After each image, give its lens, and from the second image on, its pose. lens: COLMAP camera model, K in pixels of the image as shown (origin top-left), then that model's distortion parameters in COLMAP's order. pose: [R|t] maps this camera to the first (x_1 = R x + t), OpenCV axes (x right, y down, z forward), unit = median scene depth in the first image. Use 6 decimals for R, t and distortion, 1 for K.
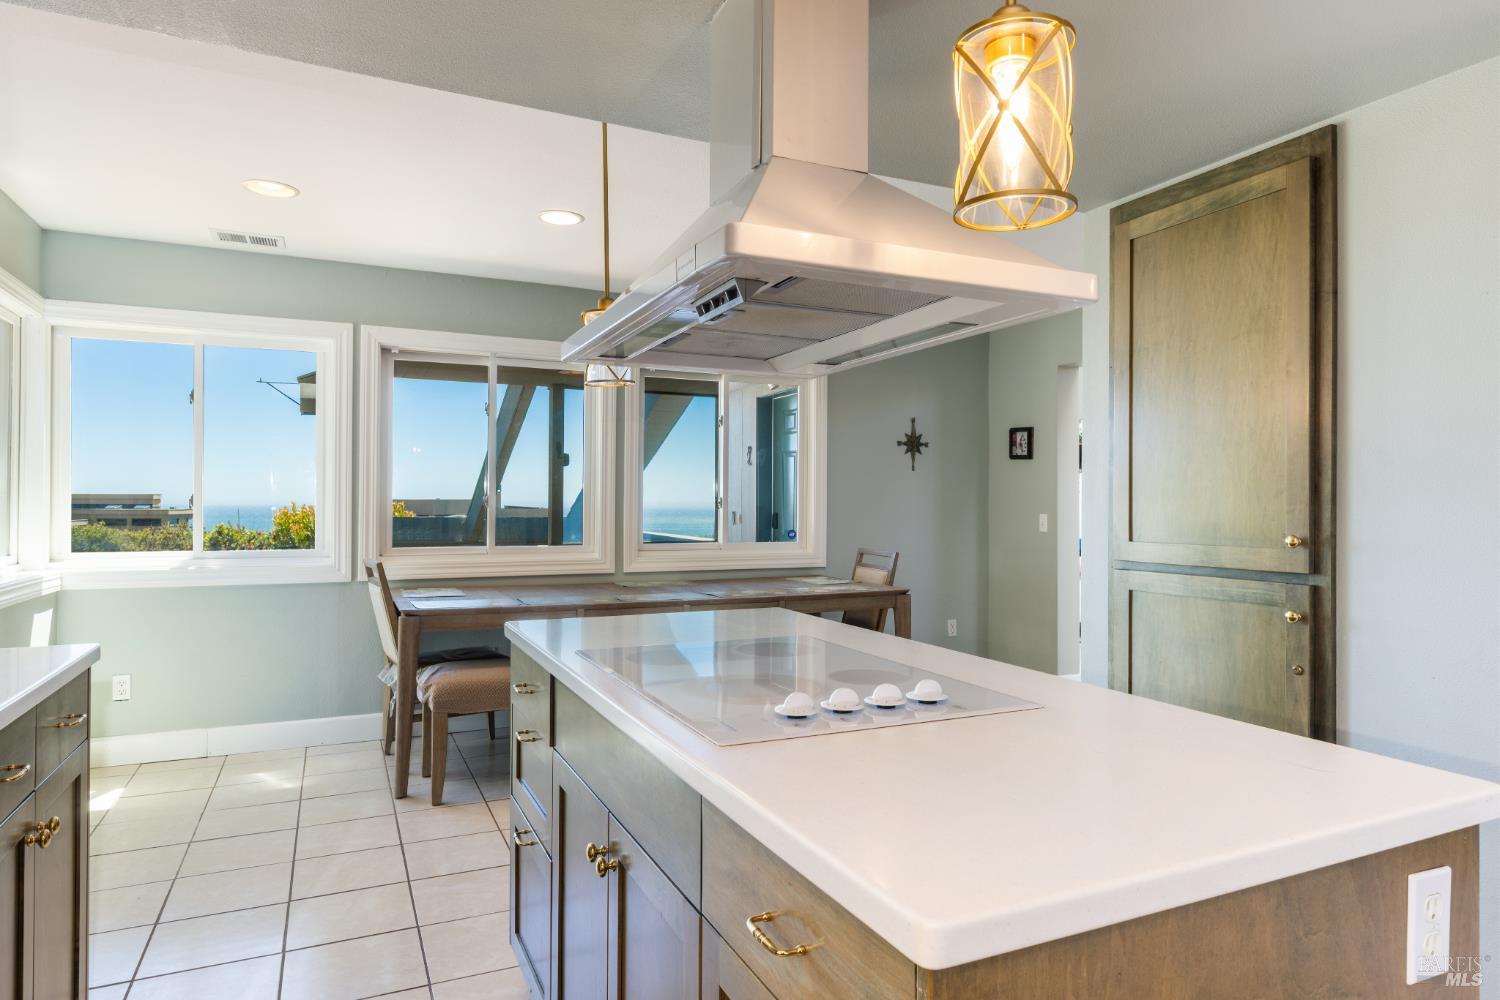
lens RADIAL K [[895.7, 0, 756.2], [0, 895.7, 501.5], [0, 0, 1]] dist [0.006539, 0.000193]
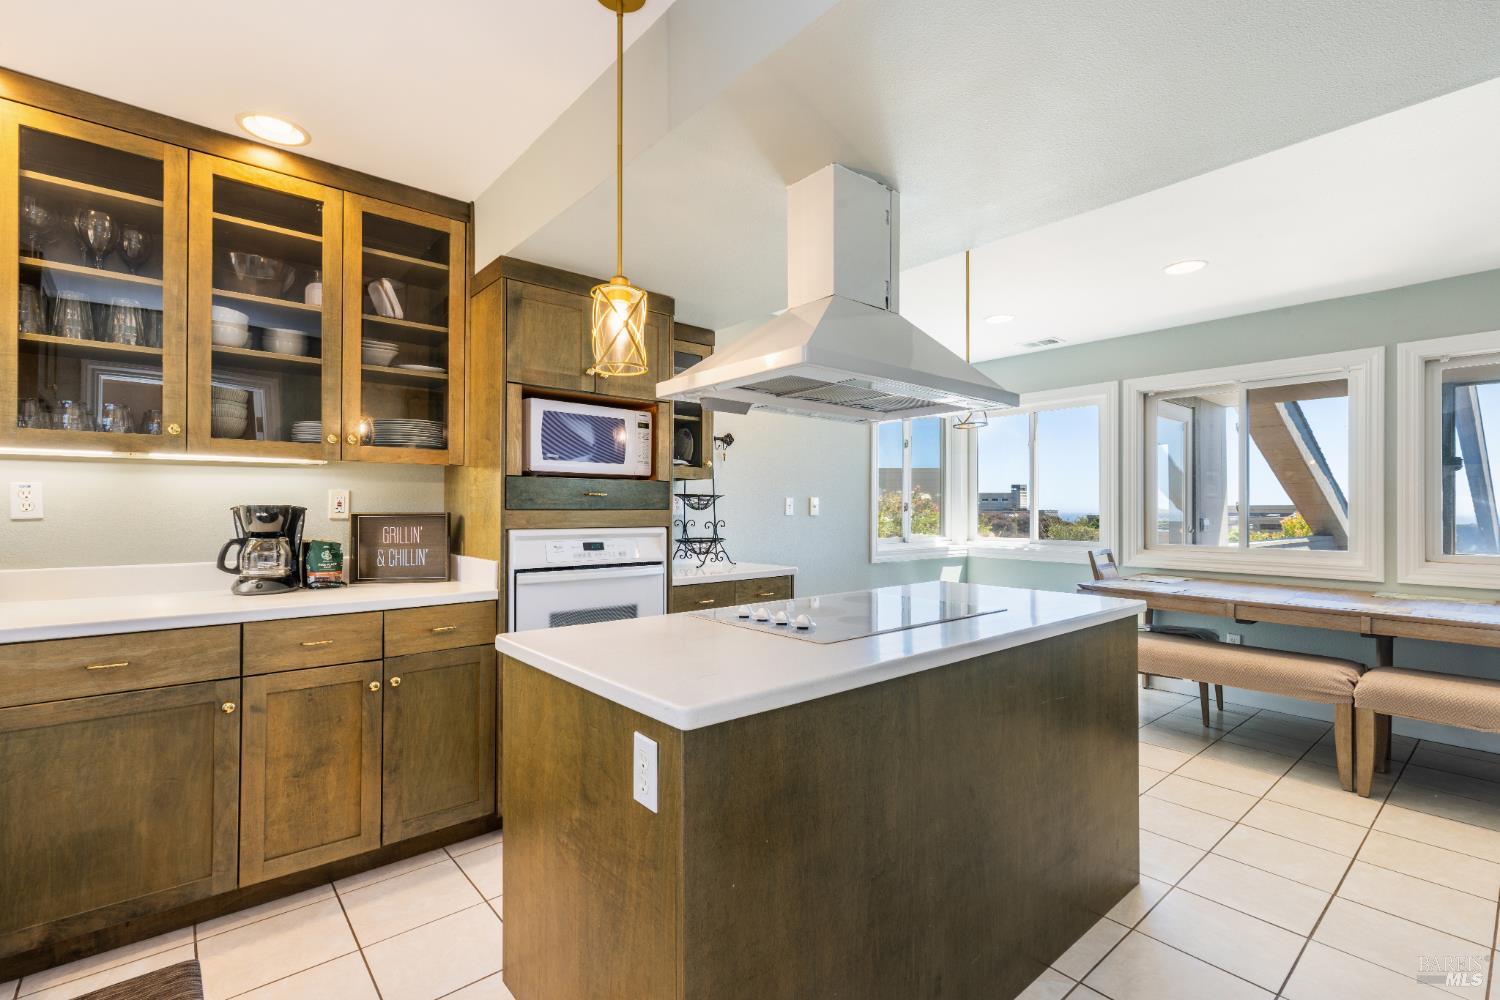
lens RADIAL K [[672.7, 0, 754.0], [0, 672.7, 503.1], [0, 0, 1]] dist [0.001606, 0.000153]
pose [[0.250647, -0.010802, -0.968018, 0.410185], [-0.001146, 0.999934, -0.011455, 0.004457], [0.968078, 0.003981, 0.250618, 0.189388]]
